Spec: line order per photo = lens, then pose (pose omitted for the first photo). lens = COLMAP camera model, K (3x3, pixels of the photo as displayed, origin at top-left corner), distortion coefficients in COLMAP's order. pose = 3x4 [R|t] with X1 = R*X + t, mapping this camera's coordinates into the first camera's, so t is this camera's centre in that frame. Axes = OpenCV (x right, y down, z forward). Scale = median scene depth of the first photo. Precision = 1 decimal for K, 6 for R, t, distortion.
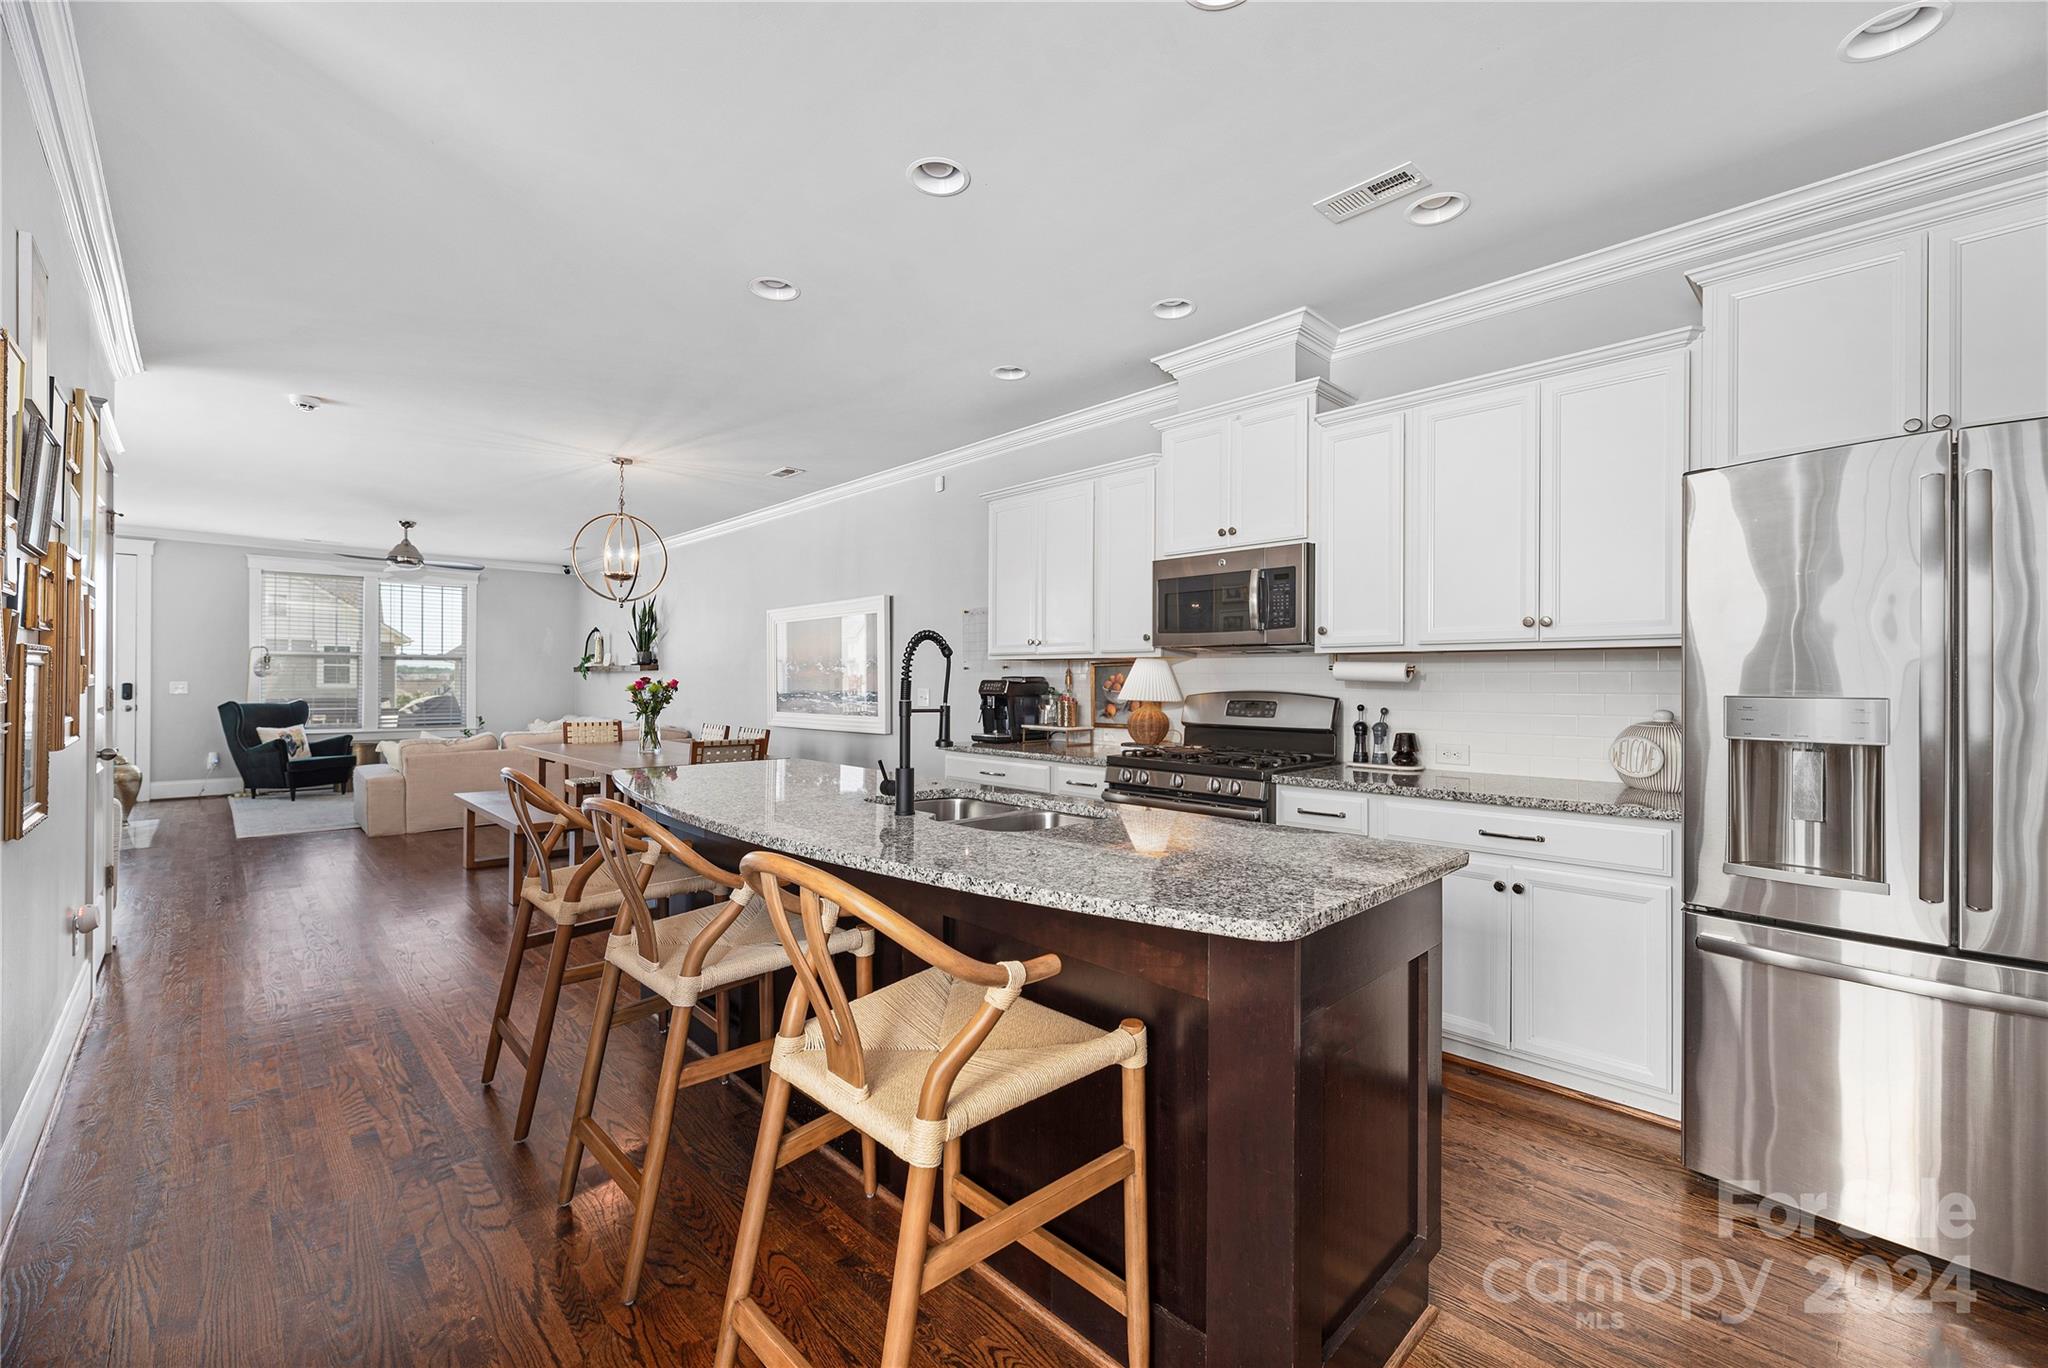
lens RADIAL K [[832.1, 0, 1038.3], [0, 832.1, 677.9], [0, 0, 1]] dist [-0.003992, -0.000326]
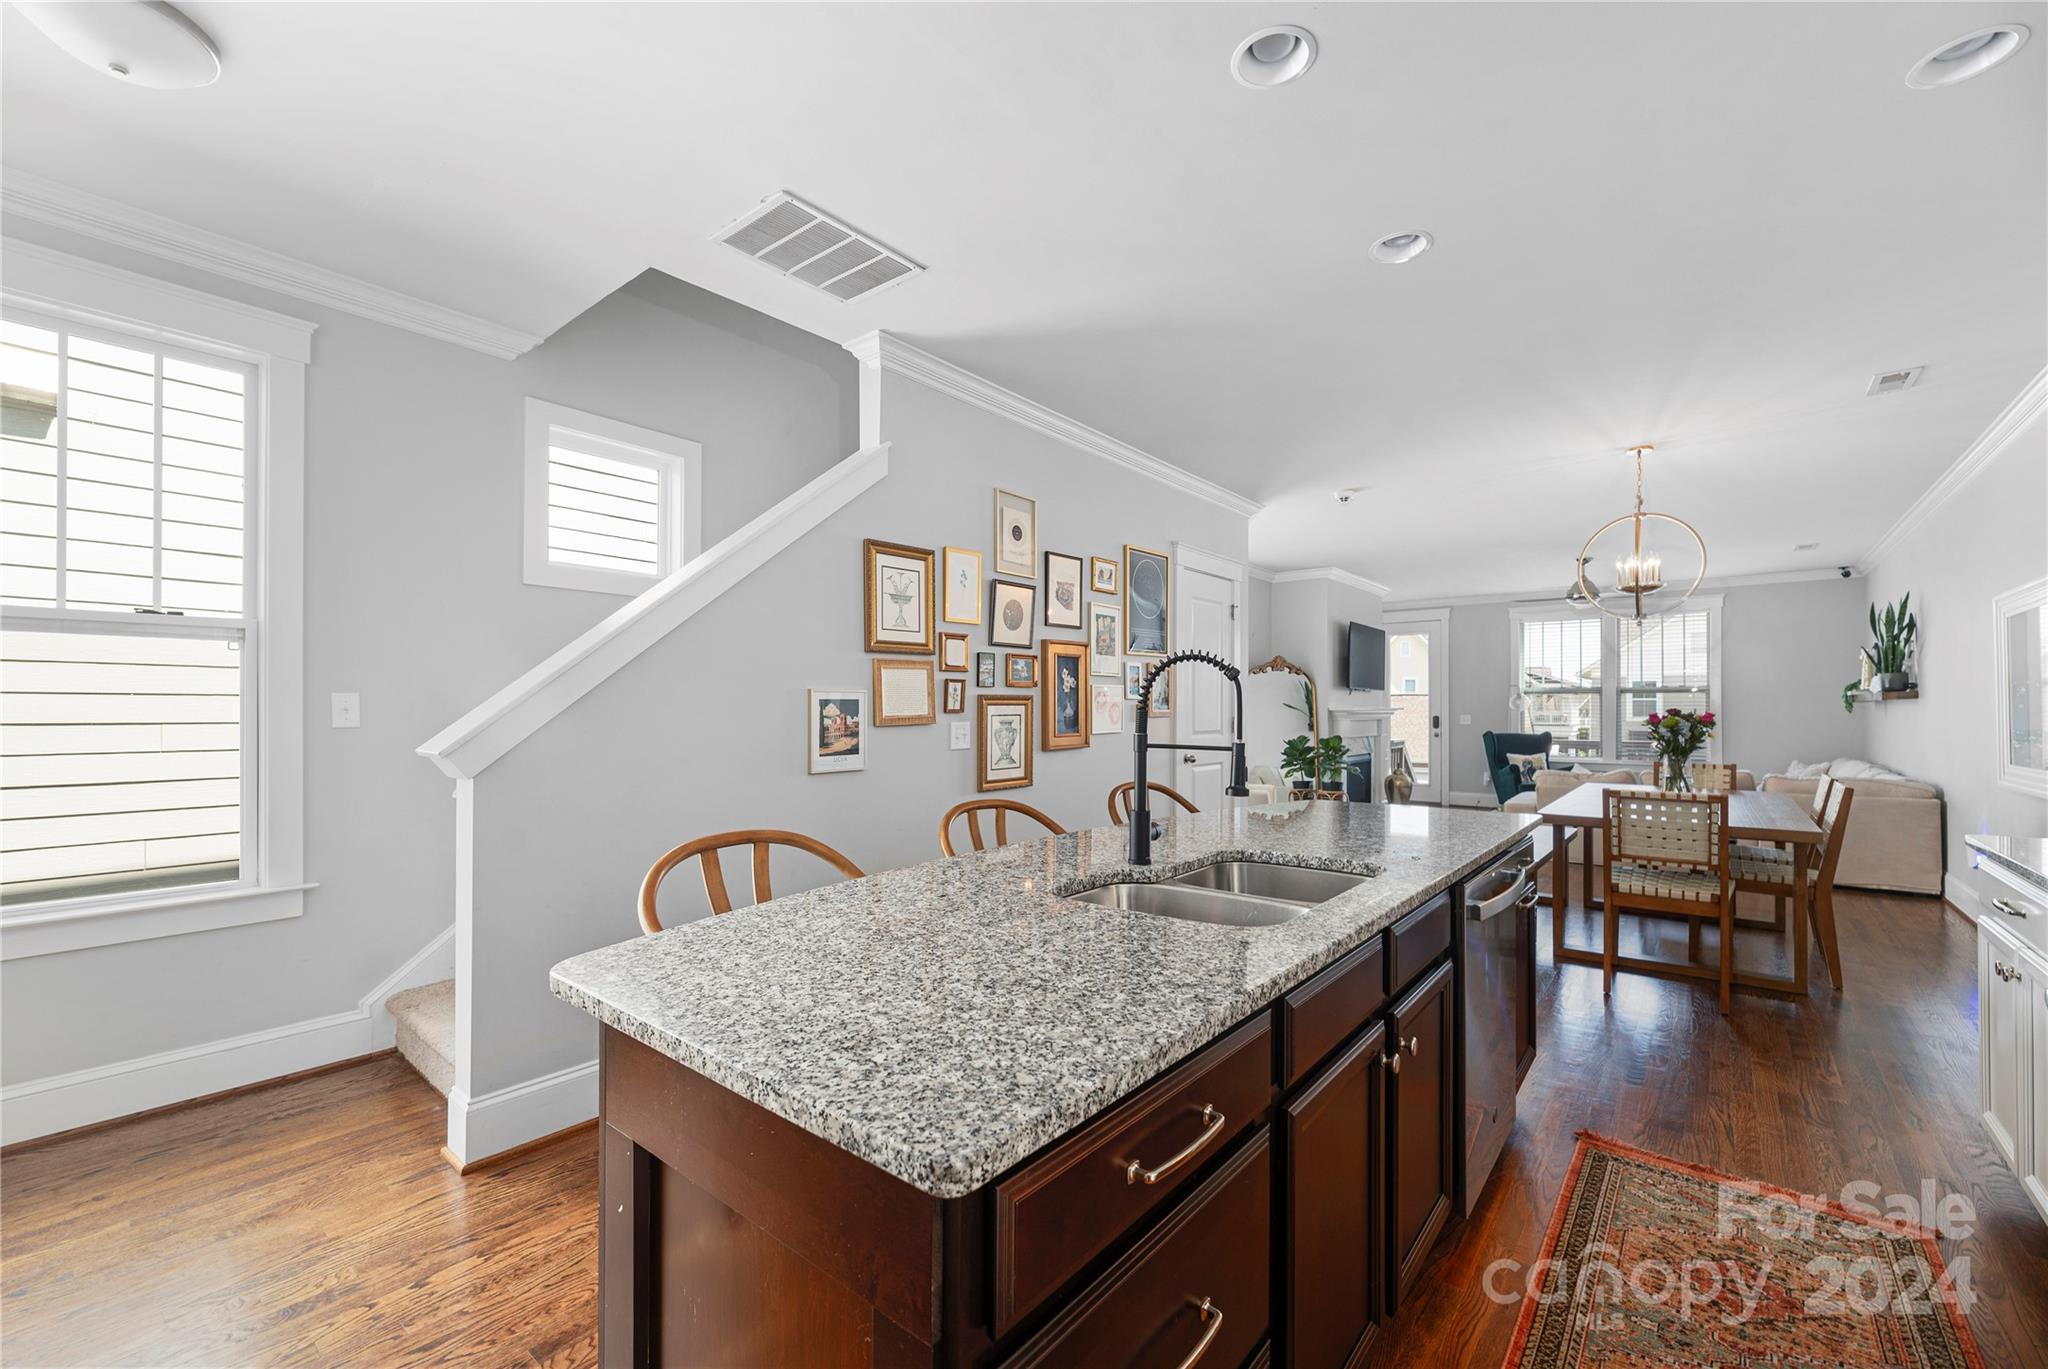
lens RADIAL K [[832.1, 0, 1014.4], [0, 832.1, 699.6], [0, 0, 1]] dist [-0.003992, -0.000326]
pose [[0.071996, -0.017562, -0.997250, 0.298993], [0.002858, 0.999845, -0.017401, 0.002424], [0.997401, -0.001597, 0.072035, 0.331532]]
